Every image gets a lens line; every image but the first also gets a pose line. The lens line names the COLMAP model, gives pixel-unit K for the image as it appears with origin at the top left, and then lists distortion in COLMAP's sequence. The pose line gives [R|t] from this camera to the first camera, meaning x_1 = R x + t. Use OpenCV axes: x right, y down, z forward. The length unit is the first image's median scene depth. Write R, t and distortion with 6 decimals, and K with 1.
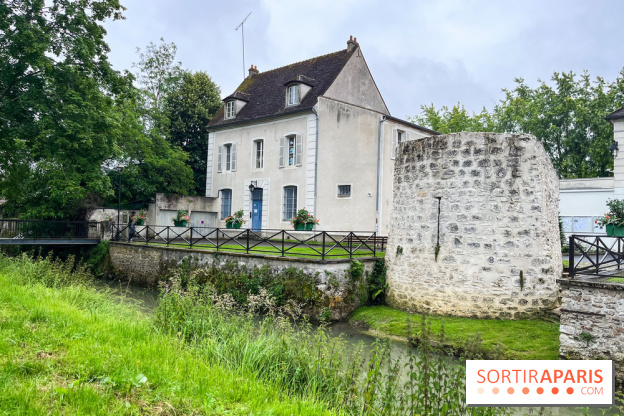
lens RADIAL K [[504.4, 0, 312.0], [0, 504.4, 208.0], [0, 0, 1]] dist [0.059195, -0.081553]
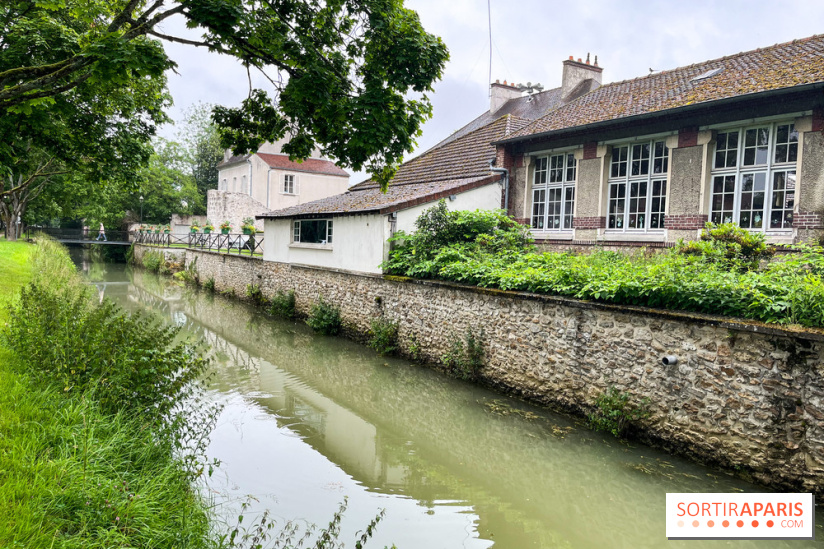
lens RADIAL K [[666.1, 0, 412.0], [0, 666.1, 274.5], [0, 0, 1]] dist [0.059195, -0.081553]
pose [[0.964977, 0.019405, -0.261616, 1.042707], [0.000826, 0.997031, 0.077001, -0.001353], [0.262333, -0.074521, 0.962096, -0.892206]]
